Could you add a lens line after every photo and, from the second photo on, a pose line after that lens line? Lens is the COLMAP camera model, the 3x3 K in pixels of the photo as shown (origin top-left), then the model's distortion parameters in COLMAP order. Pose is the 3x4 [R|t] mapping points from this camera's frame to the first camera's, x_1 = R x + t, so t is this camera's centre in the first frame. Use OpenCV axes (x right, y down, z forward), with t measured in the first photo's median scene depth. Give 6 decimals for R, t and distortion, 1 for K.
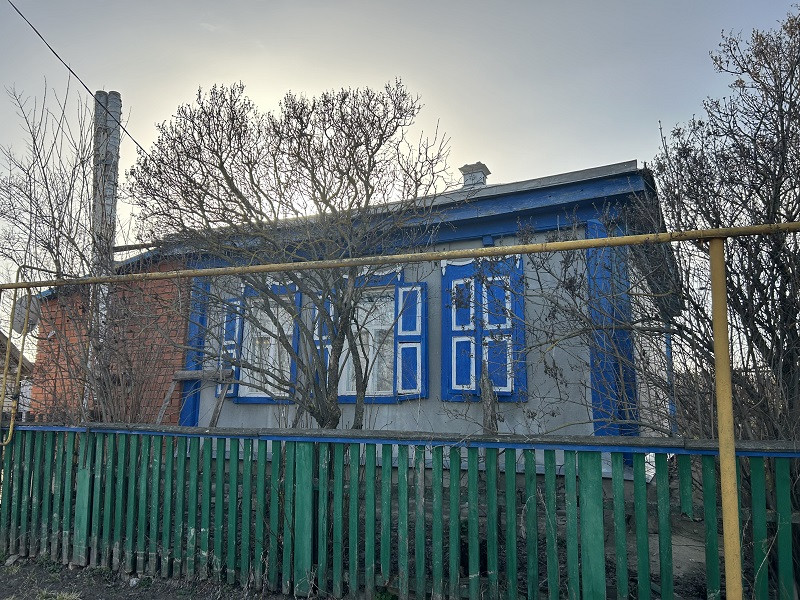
lens RADIAL K [[602.4, 0, 399.8], [0, 602.4, 305.6], [0, 0, 1]] dist [0.063336, -0.069022]
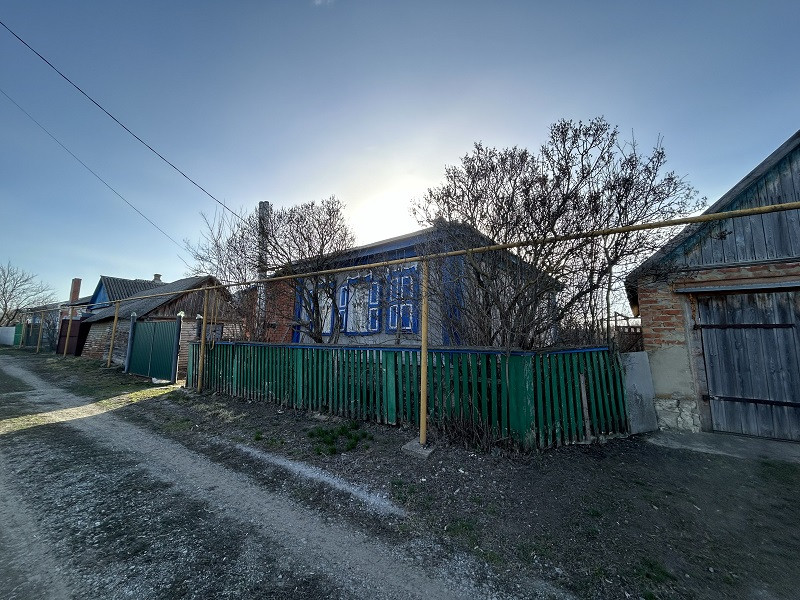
lens RADIAL K [[320.3, 0, 400.0], [0, 320.3, 300.0], [0, 0, 1]] dist [-0.010187, 0.000519]
pose [[0.978299, -0.023316, -0.205884, 0.362447], [0.032808, 0.998544, 0.042809, -0.014854], [0.204586, -0.048634, 0.977640, -0.133635]]
